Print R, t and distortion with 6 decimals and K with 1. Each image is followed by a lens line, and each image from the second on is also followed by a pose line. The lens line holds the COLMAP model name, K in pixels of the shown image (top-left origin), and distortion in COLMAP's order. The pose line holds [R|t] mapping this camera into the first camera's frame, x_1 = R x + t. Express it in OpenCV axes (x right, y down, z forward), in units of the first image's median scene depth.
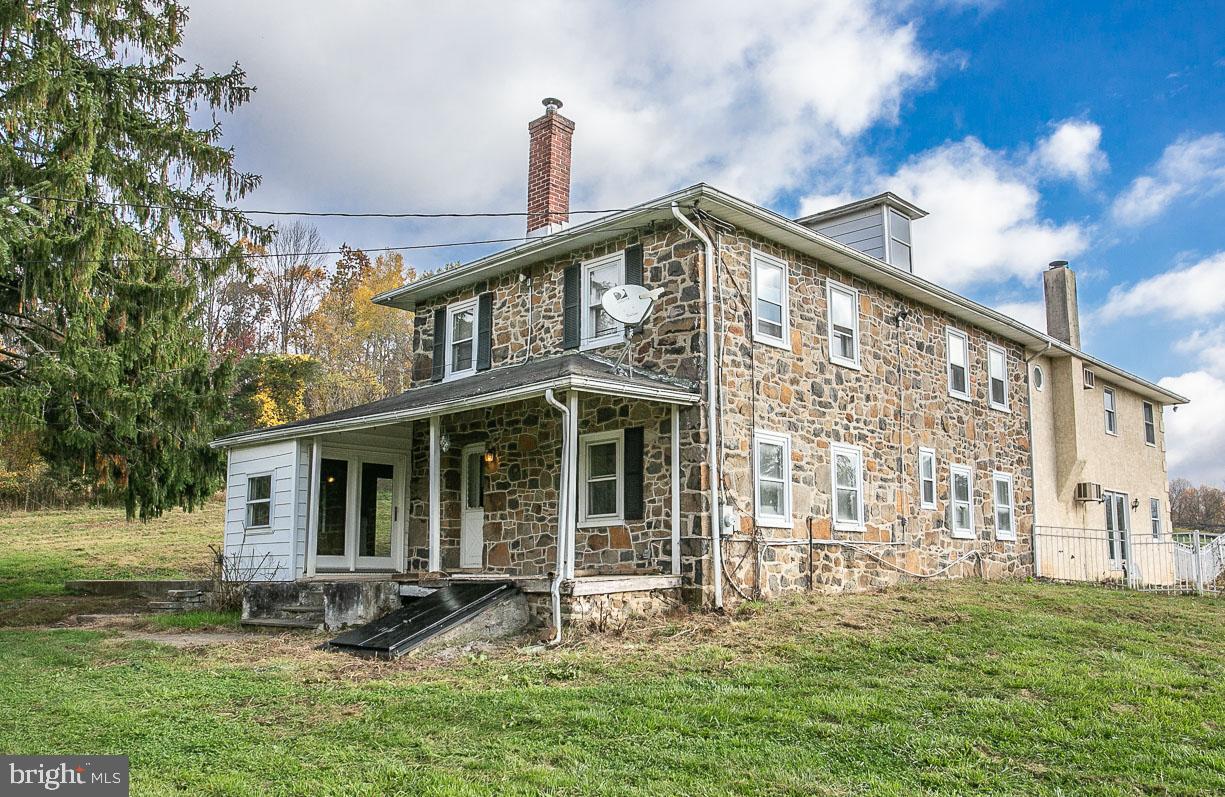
lens RADIAL K [[991.9, 0, 612.2], [0, 991.9, 402.9], [0, 0, 1]] dist [-0.009584, 0.000491]
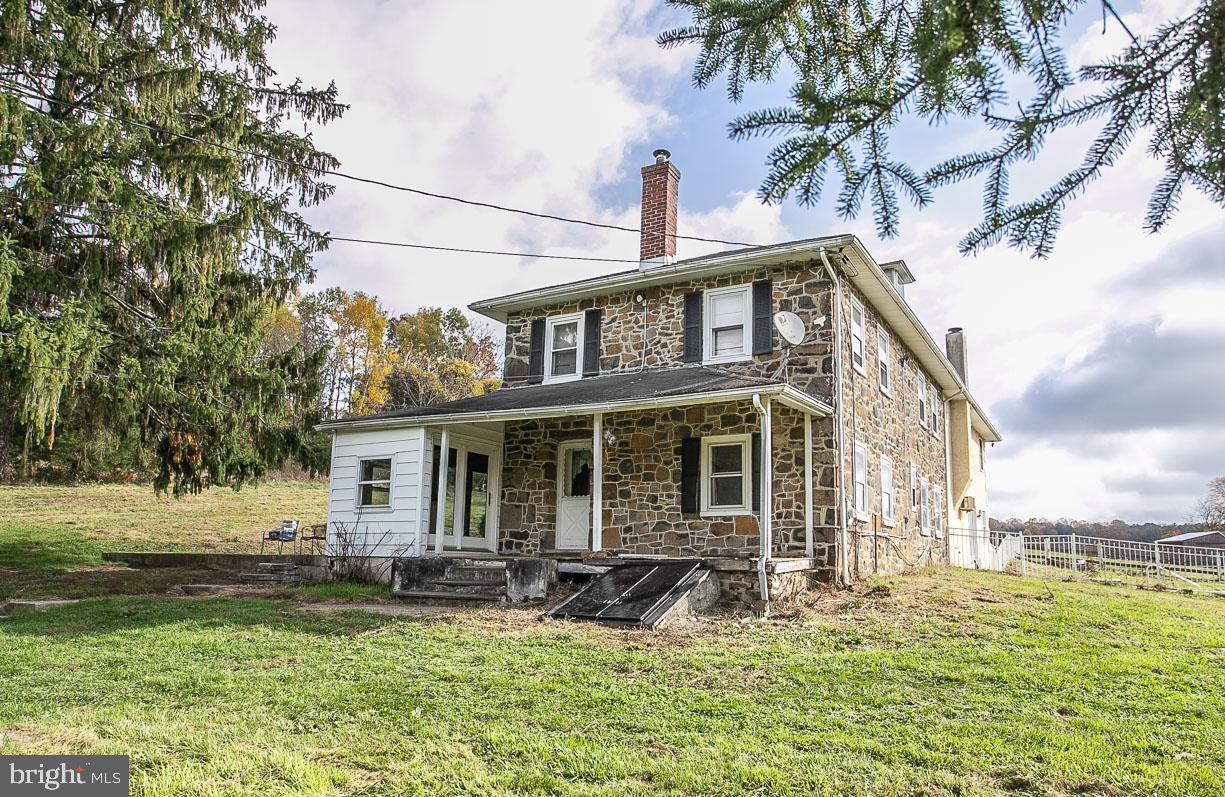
lens RADIAL K [[805.8, 0, 614.8], [0, 805.8, 409.3], [0, 0, 1]] dist [-0.042784, 0.000013]
pose [[0.970911, 0.064485, 0.230594, -0.337887], [-0.060193, 0.997858, -0.025610, 0.029169], [-0.231751, 0.010985, 0.972713, 0.098386]]
